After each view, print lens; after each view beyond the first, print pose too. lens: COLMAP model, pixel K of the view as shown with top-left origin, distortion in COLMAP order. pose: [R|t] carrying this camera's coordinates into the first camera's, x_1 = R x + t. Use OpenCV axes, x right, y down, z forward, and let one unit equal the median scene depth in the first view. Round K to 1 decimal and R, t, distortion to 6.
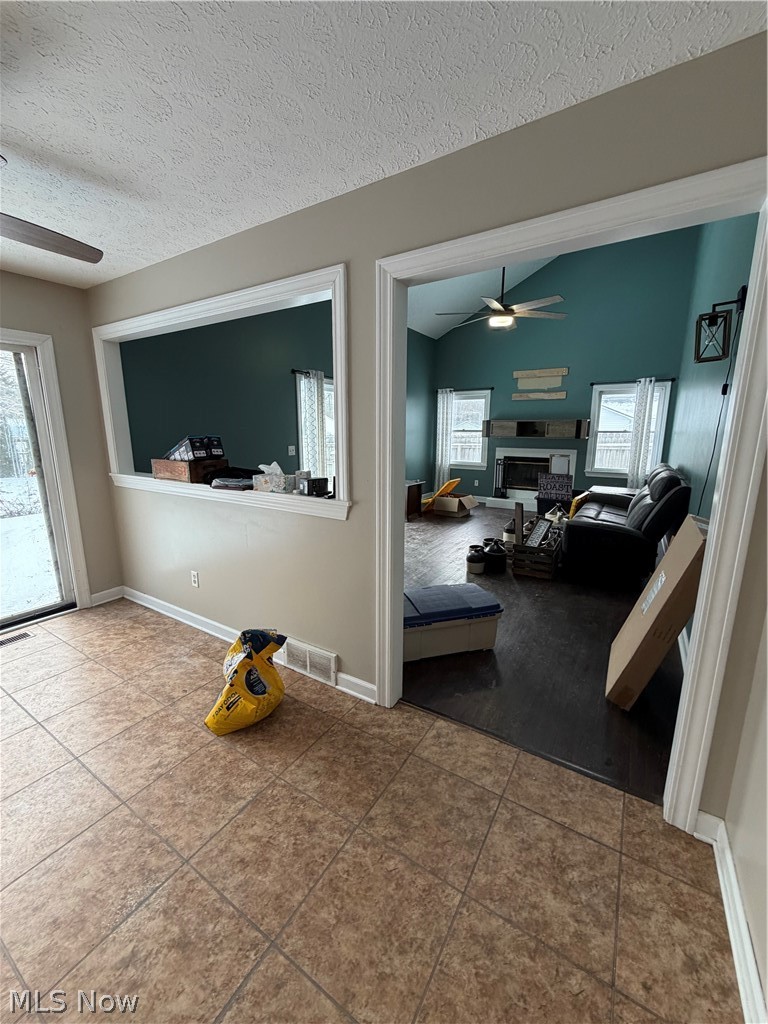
lens RADIAL K [[405.4, 0, 385.9], [0, 405.4, 506.6], [0, 0, 1]] dist [0.003601, 0.000311]
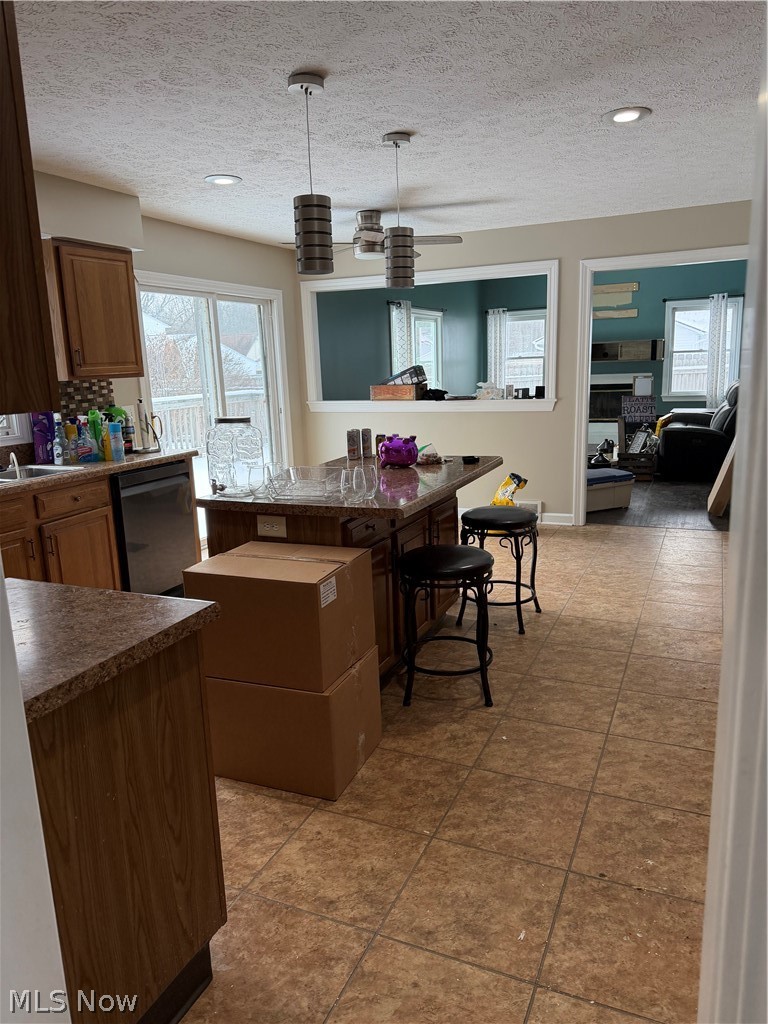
lens RADIAL K [[714.3, 0, 404.5], [0, 714.3, 512.4], [0, 0, 1]] dist [0.060561, -0.058911]
pose [[0.987113, -0.069948, 0.143925, -0.449726], [0.067460, 0.997477, 0.022097, 0.134244], [-0.145107, -0.012103, 0.989342, -0.706806]]
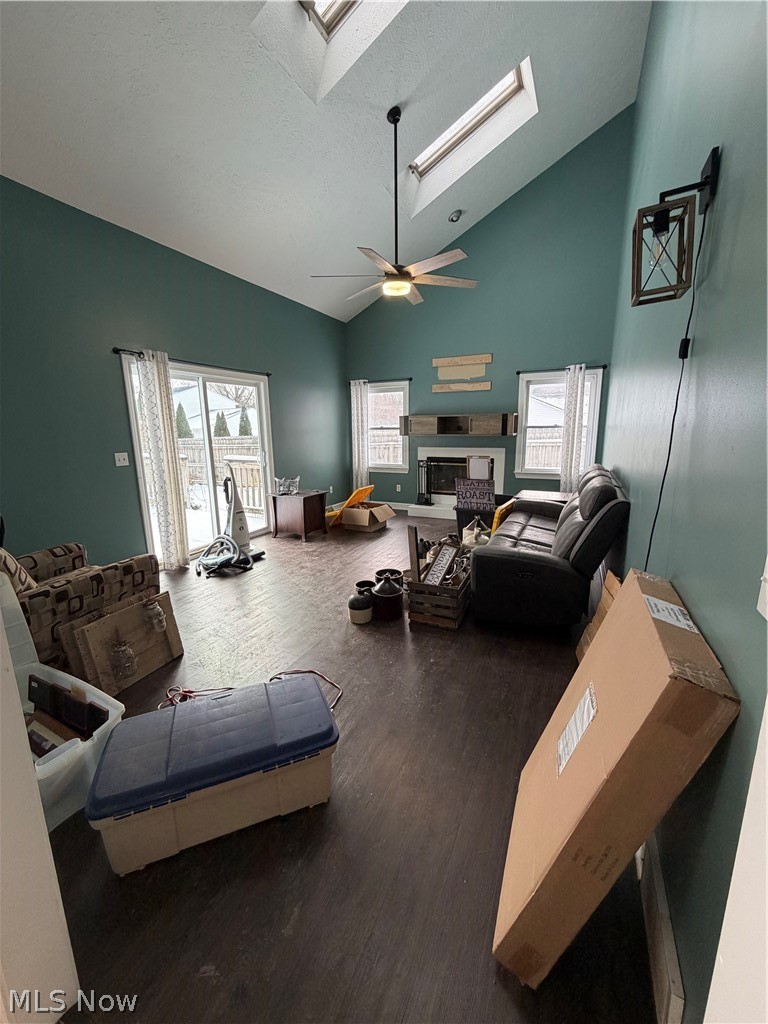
lens RADIAL K [[405.4, 0, 383.8], [0, 405.4, 505.9], [0, 0, 1]] dist [0.003601, 0.000311]
pose [[0.993802, -0.036007, 0.105167, 0.153520], [0.035746, 0.999351, 0.004366, -0.038463], [-0.105256, -0.000579, 0.994445, 0.210835]]
